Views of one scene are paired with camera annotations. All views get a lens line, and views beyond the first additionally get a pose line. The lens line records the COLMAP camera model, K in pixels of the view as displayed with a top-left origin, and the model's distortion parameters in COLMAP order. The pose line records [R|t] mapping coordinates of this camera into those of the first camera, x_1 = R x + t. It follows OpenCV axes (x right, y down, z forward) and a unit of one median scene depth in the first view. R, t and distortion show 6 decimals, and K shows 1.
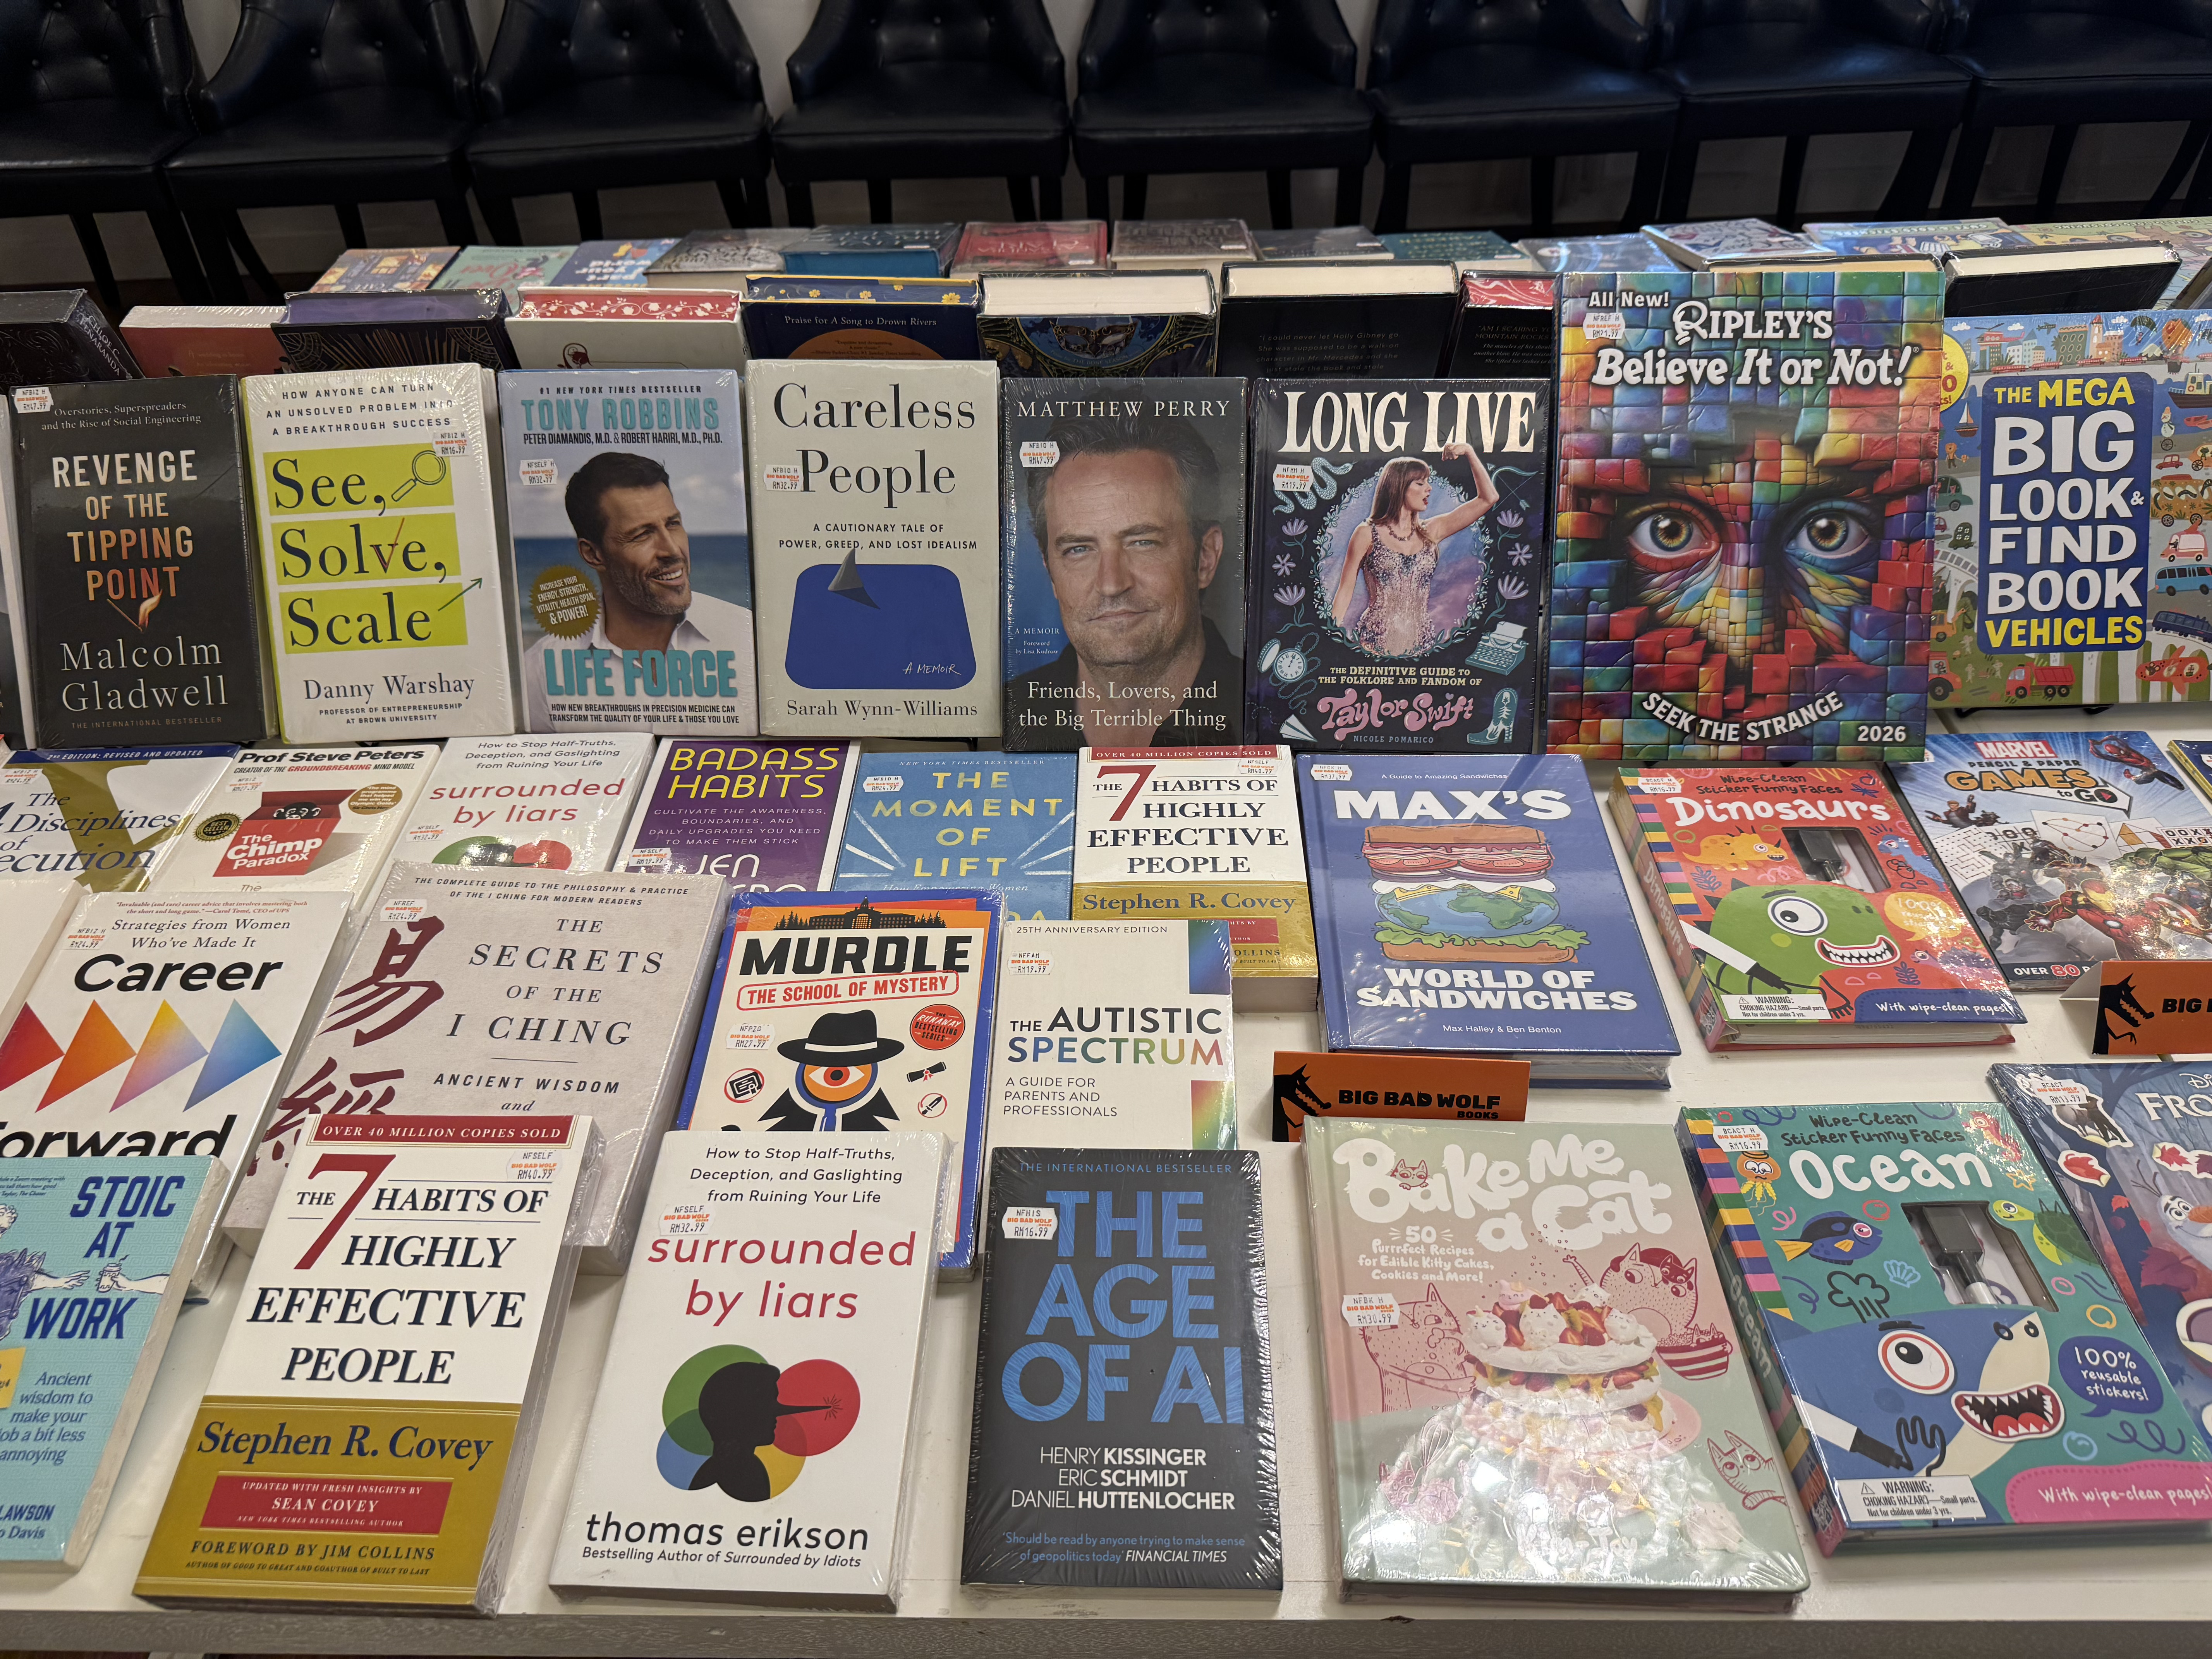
lens RADIAL K [[1521.1, 0, 1112.8], [0, 1521.1, 855.8], [0, 0, 1]] dist [0.040514, -0.069737]
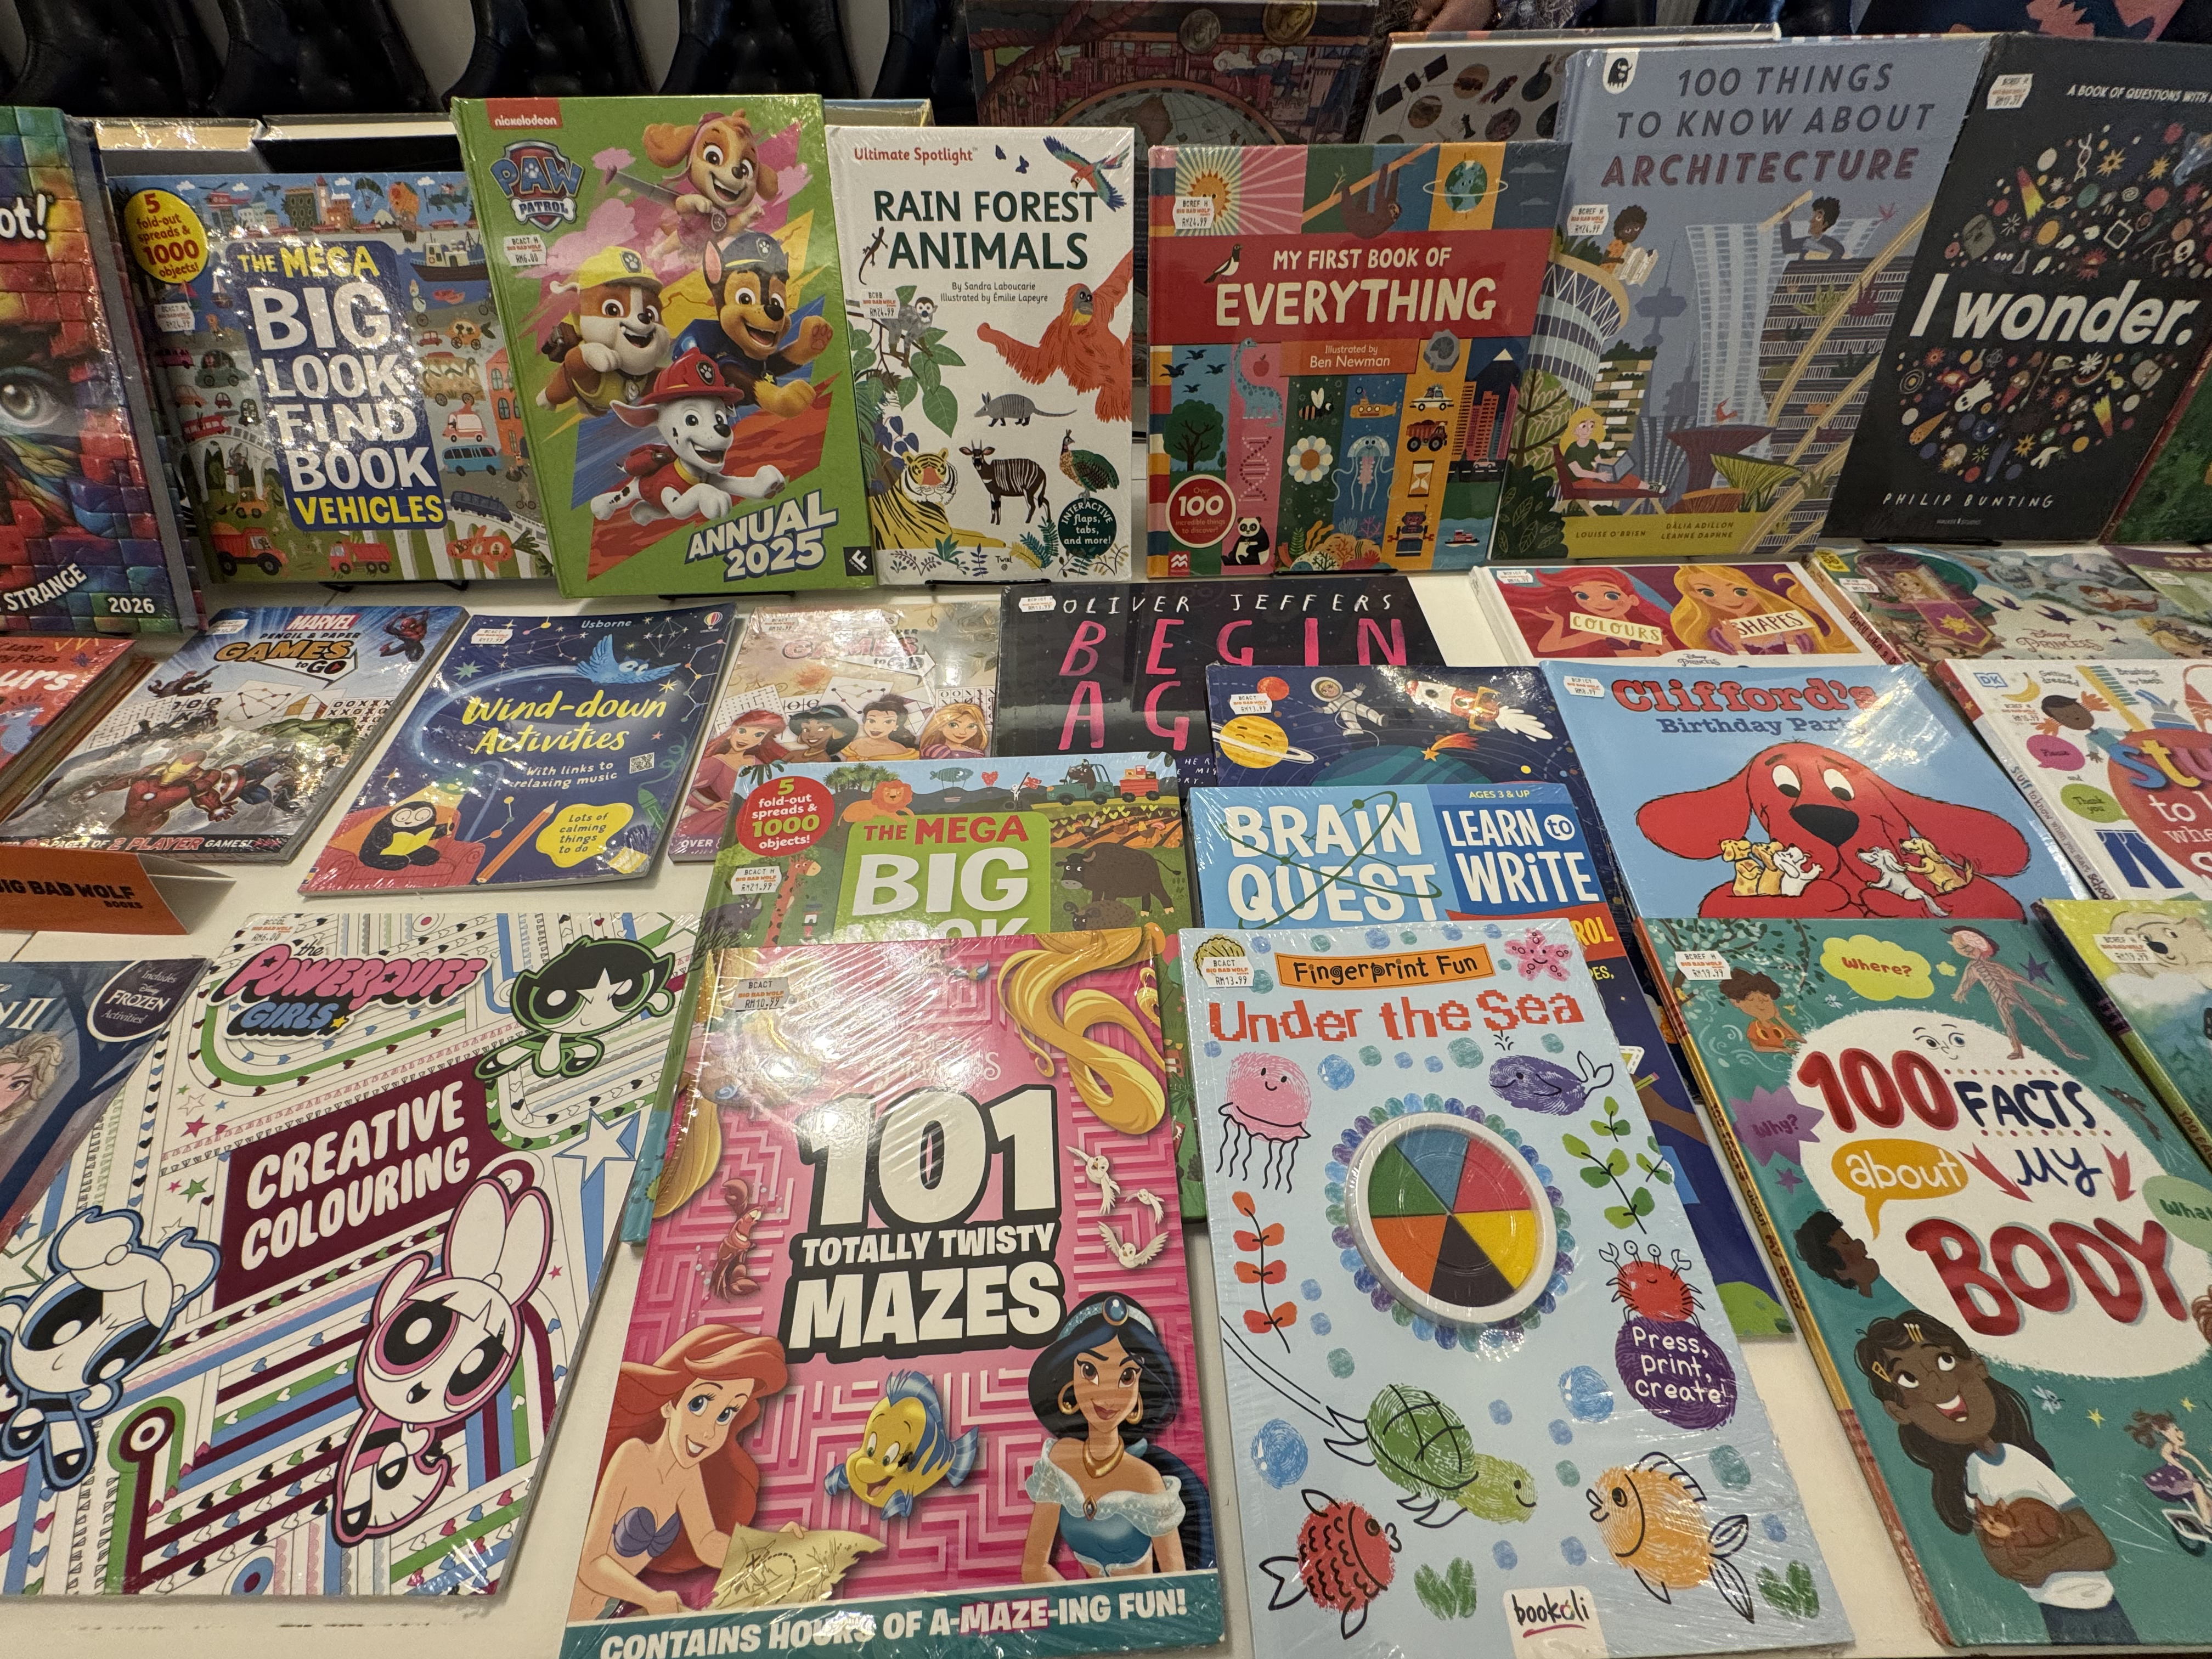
lens RADIAL K [[881.7, 0, 1106.0], [0, 881.7, 829.5], [0, 0, 1]] dist [-0.000129, -0.000072]
pose [[0.997039, -0.006971, 0.076581, 1.098754], [-0.006284, 0.985165, 0.171497, -0.035184], [-0.076640, -0.171470, 0.982204, 0.316479]]
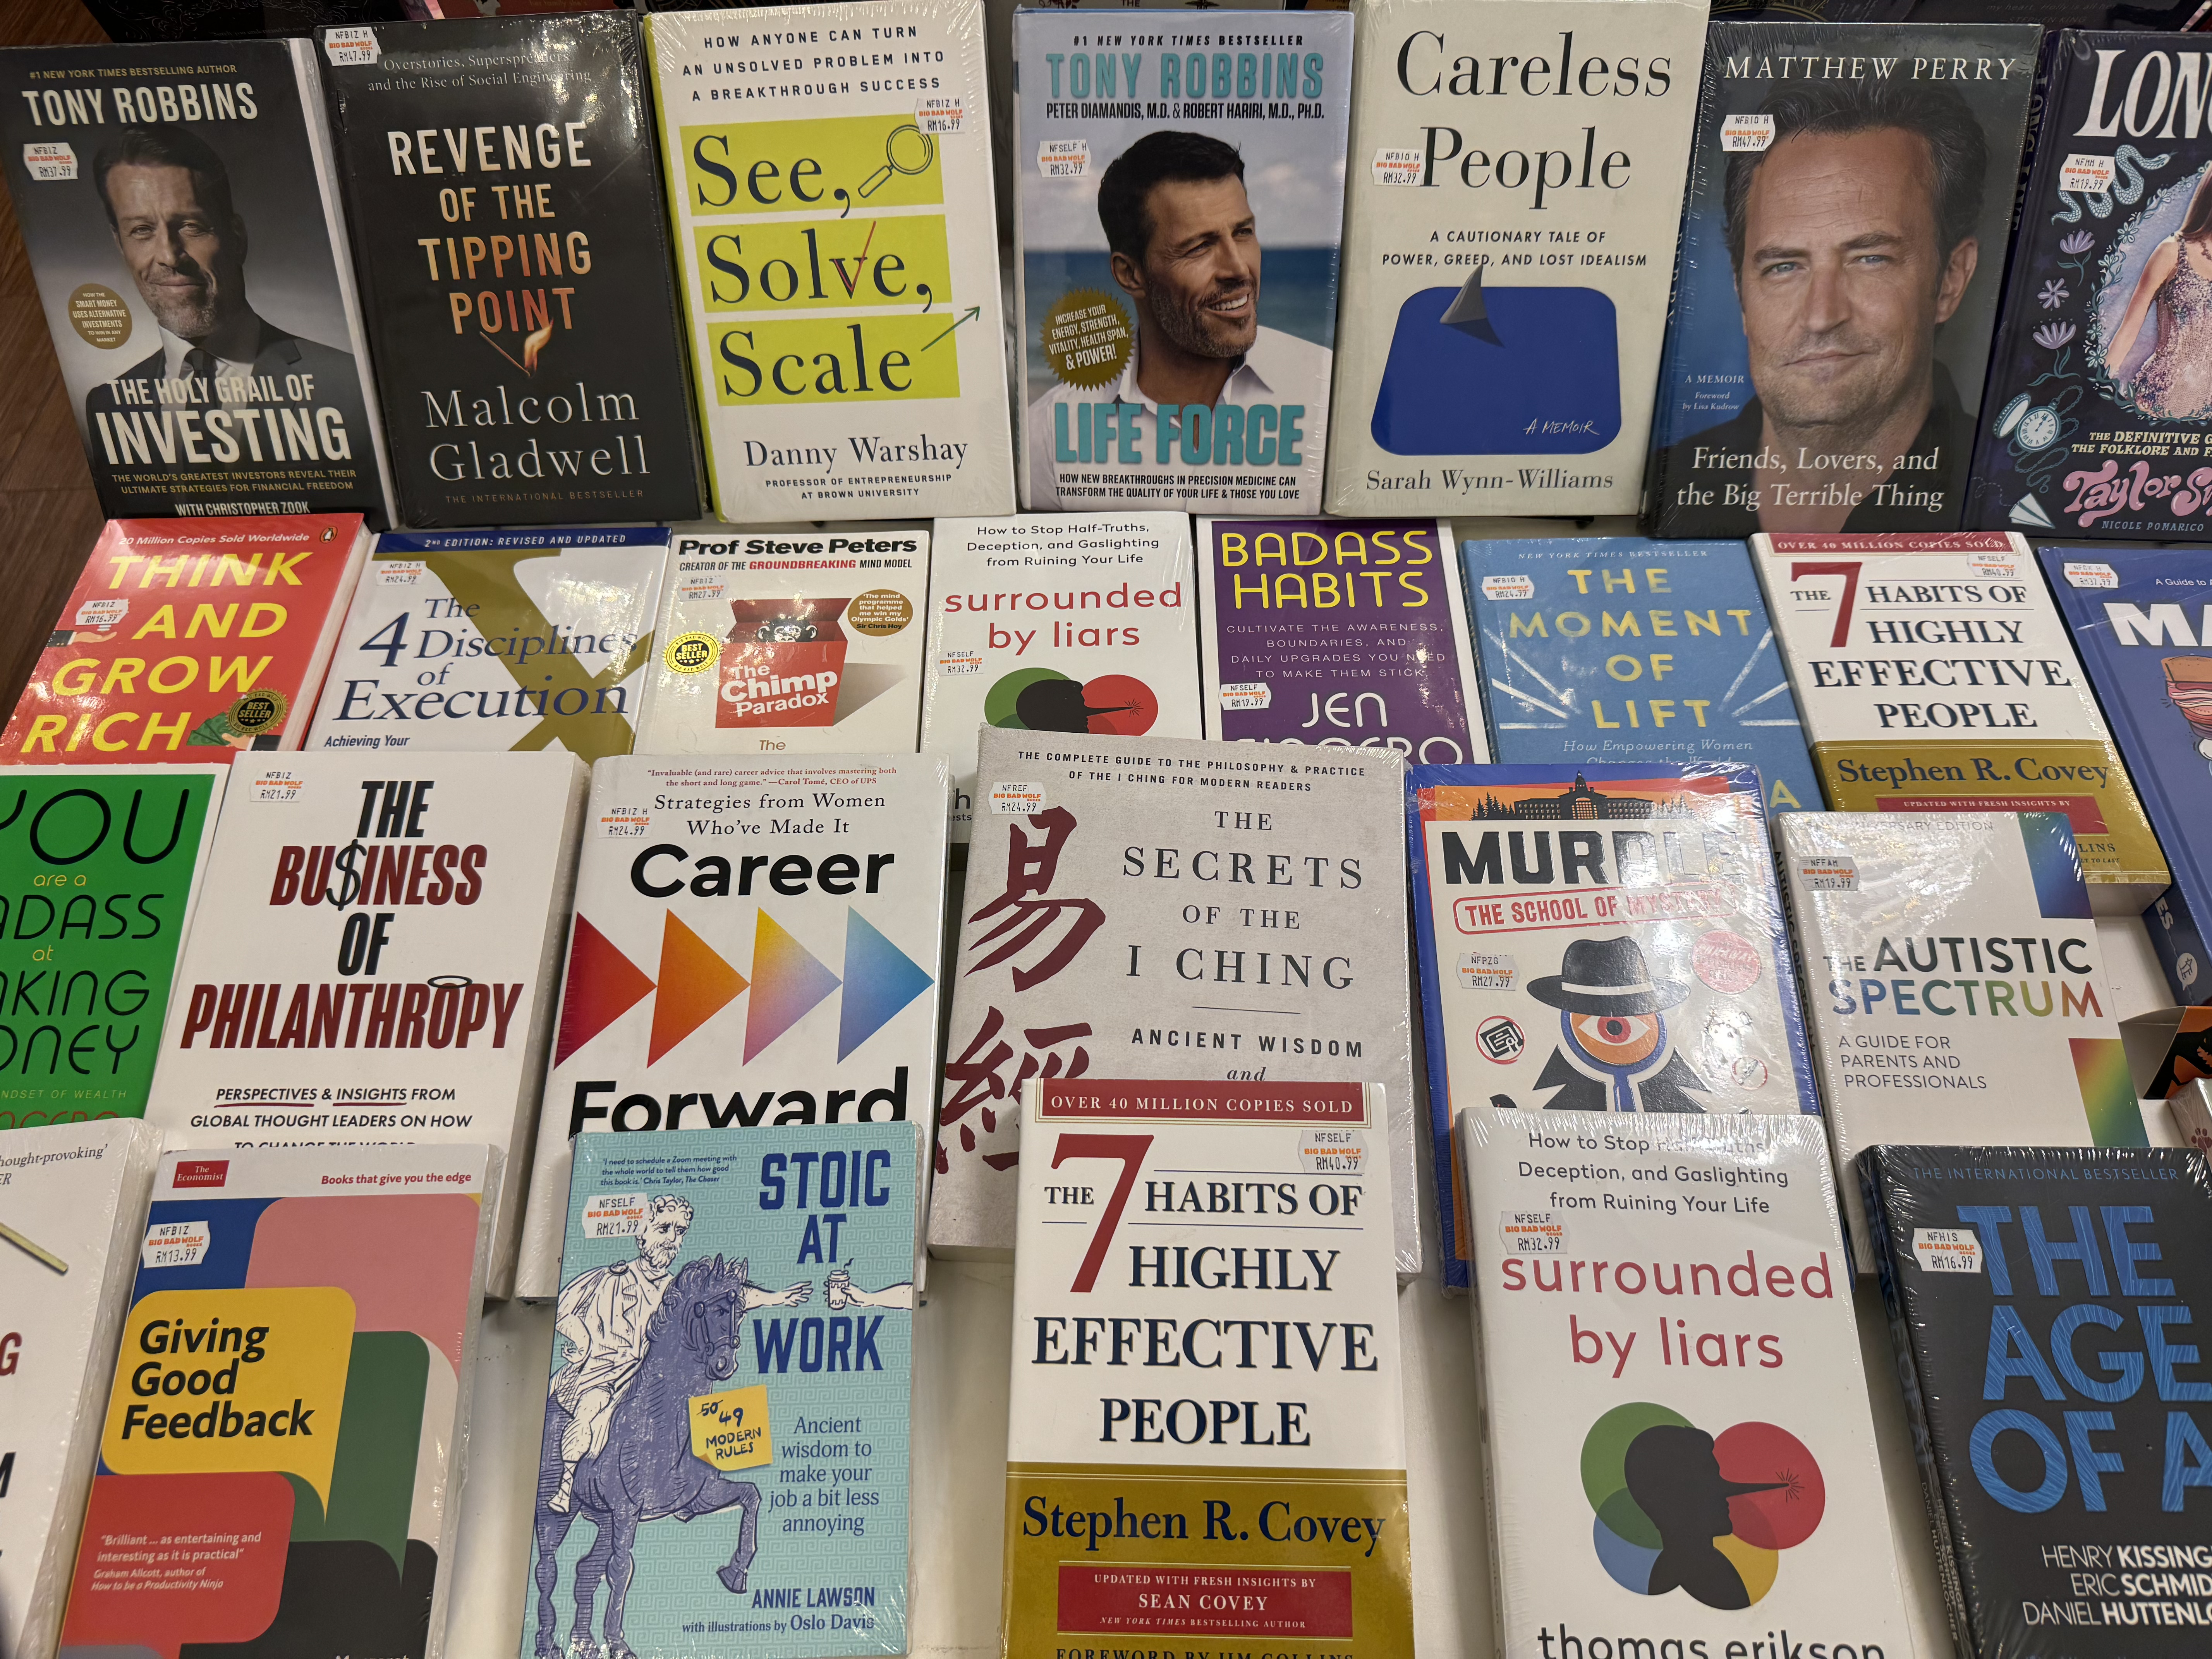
lens RADIAL K [[1608.1, 0, 1141.2], [0, 1608.1, 857.8], [0, 0, 1]] dist [0.055585, -0.107698]
pose [[0.999999, -0.000073, 0.001437, -0.339985], [-0.000306, 0.965207, 0.261487, -0.129670], [-0.001406, -0.261487, 0.965206, 0.157943]]
